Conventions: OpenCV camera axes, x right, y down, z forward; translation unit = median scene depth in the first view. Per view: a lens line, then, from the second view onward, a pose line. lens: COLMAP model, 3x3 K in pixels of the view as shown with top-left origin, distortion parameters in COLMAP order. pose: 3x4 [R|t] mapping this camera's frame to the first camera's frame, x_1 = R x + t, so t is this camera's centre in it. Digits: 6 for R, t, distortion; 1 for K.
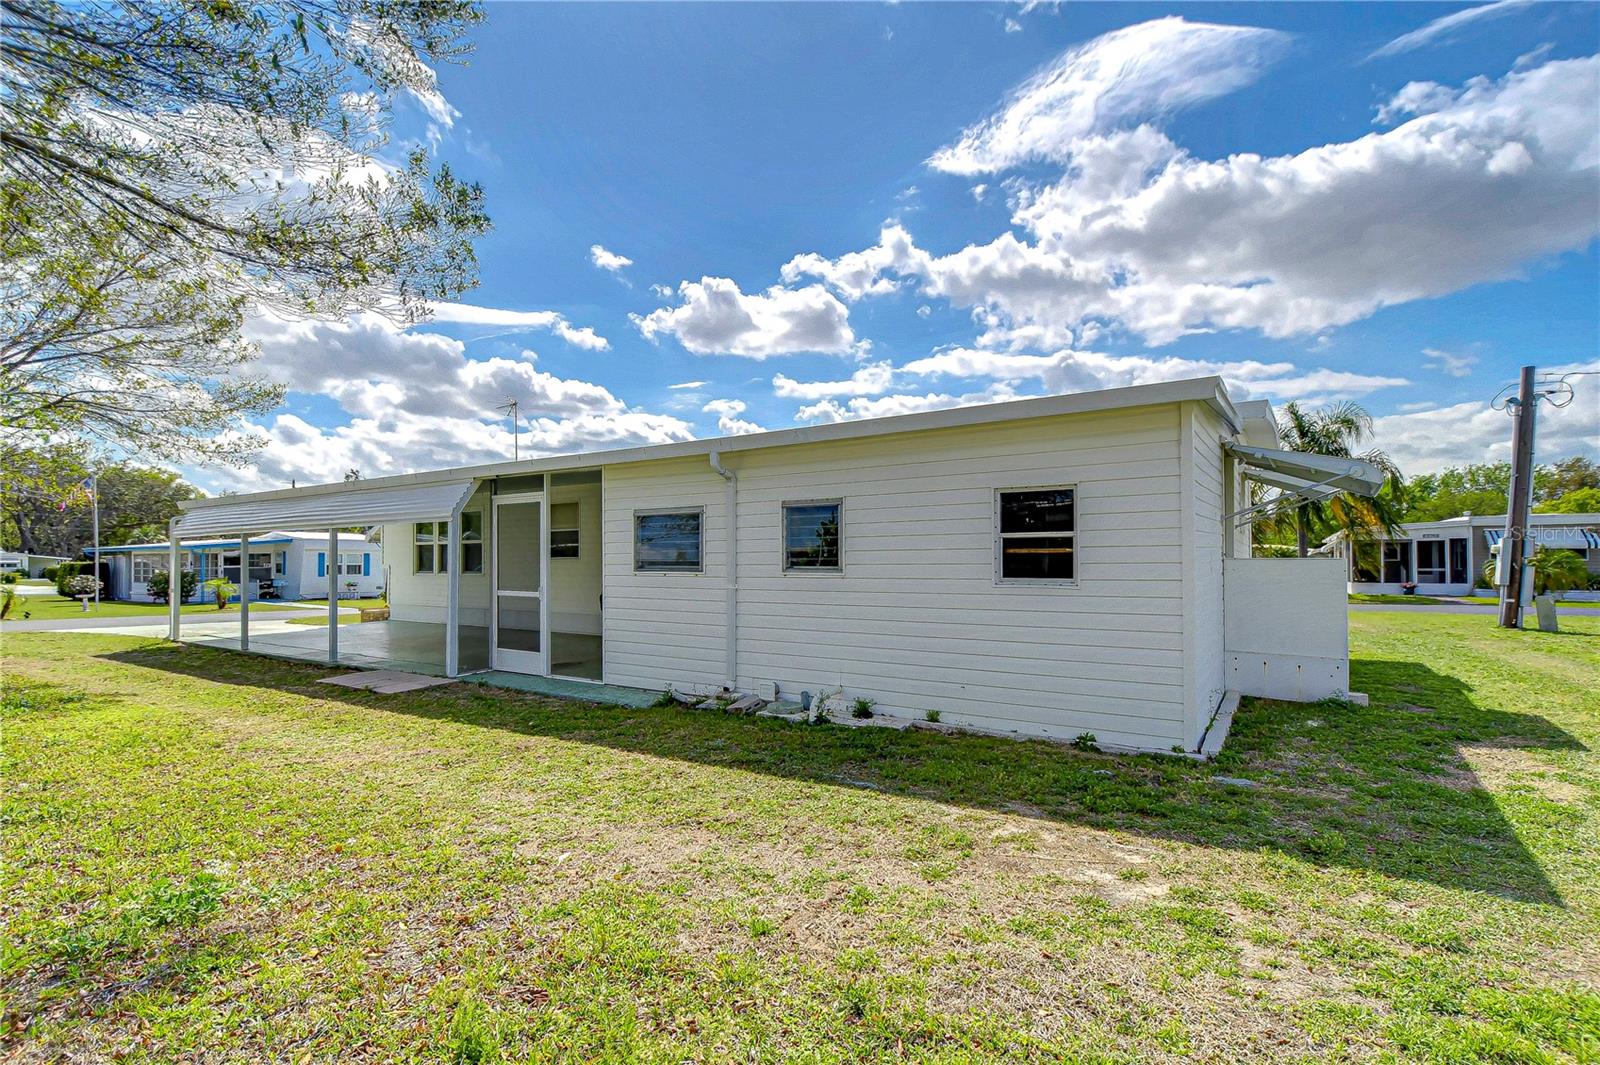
lens RADIAL K [[745.7, 0, 797.5], [0, 745.7, 541.6], [0, 0, 1]] dist [0.013453, -0.000233]
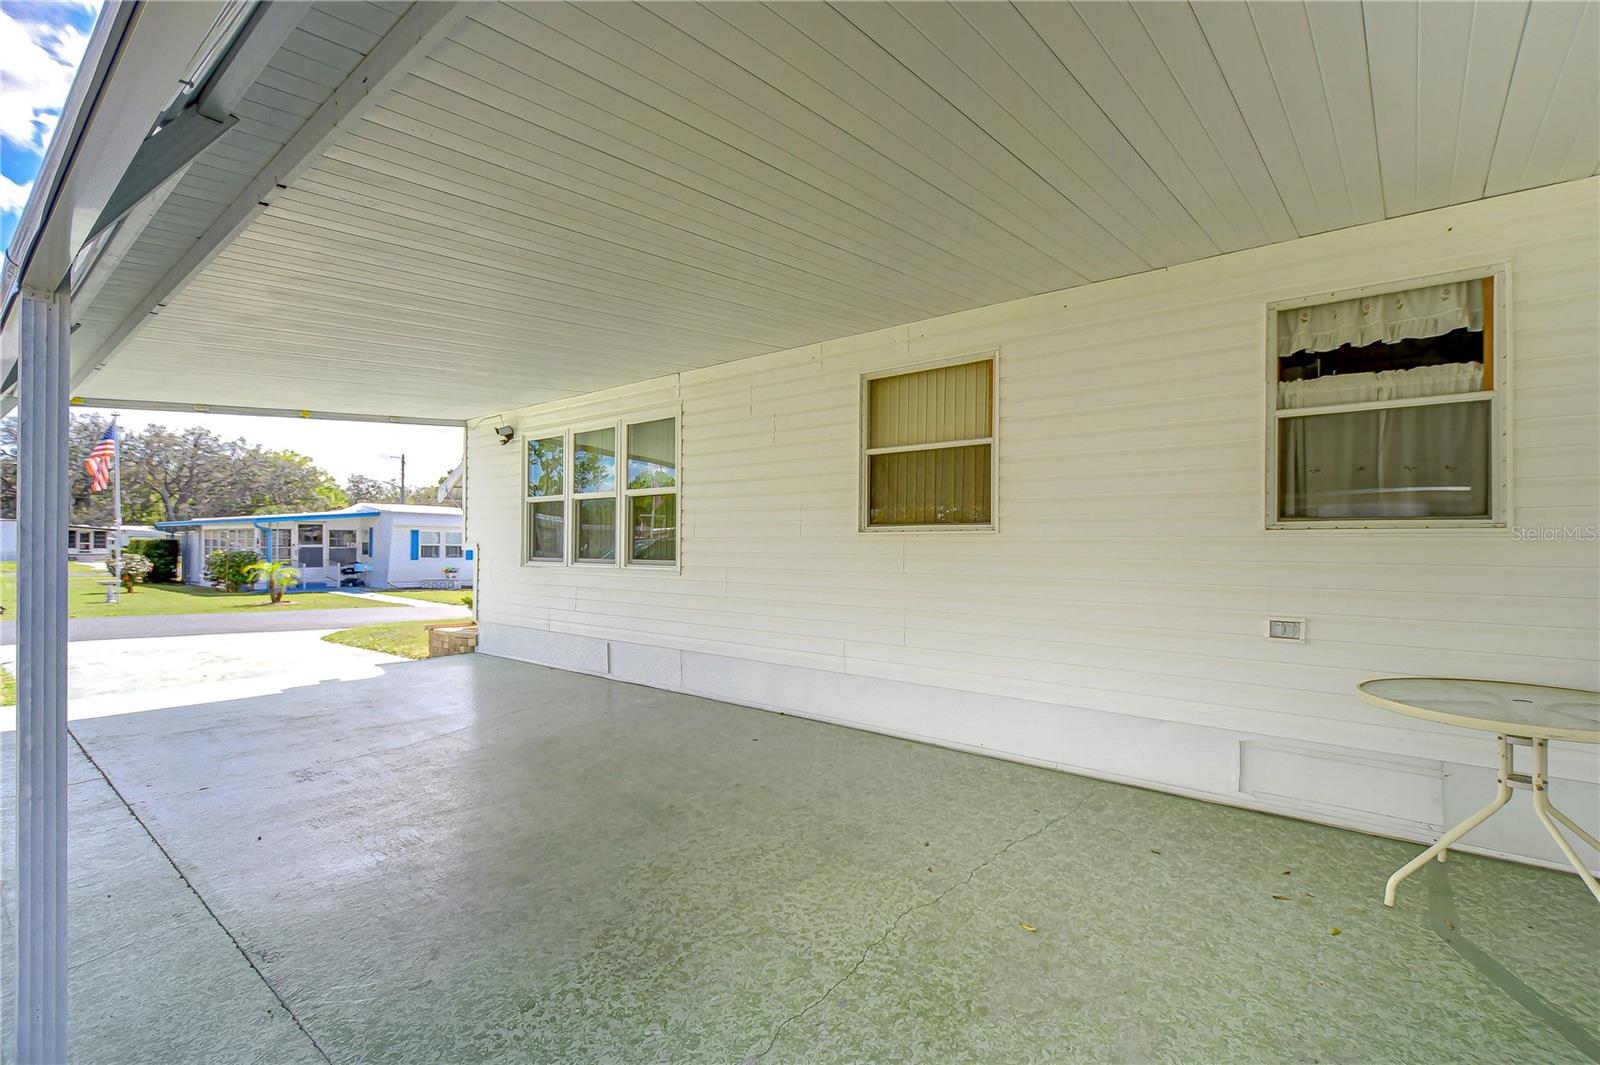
lens RADIAL K [[745.7, 0, 797.5], [0, 745.7, 541.6], [0, 0, 1]] dist [0.013453, -0.000233]
pose [[0.992214, 0.012967, -0.123869, -0.139707], [-0.010993, 0.999802, 0.016604, 0.009914], [0.124060, -0.015113, 0.992160, 0.273774]]
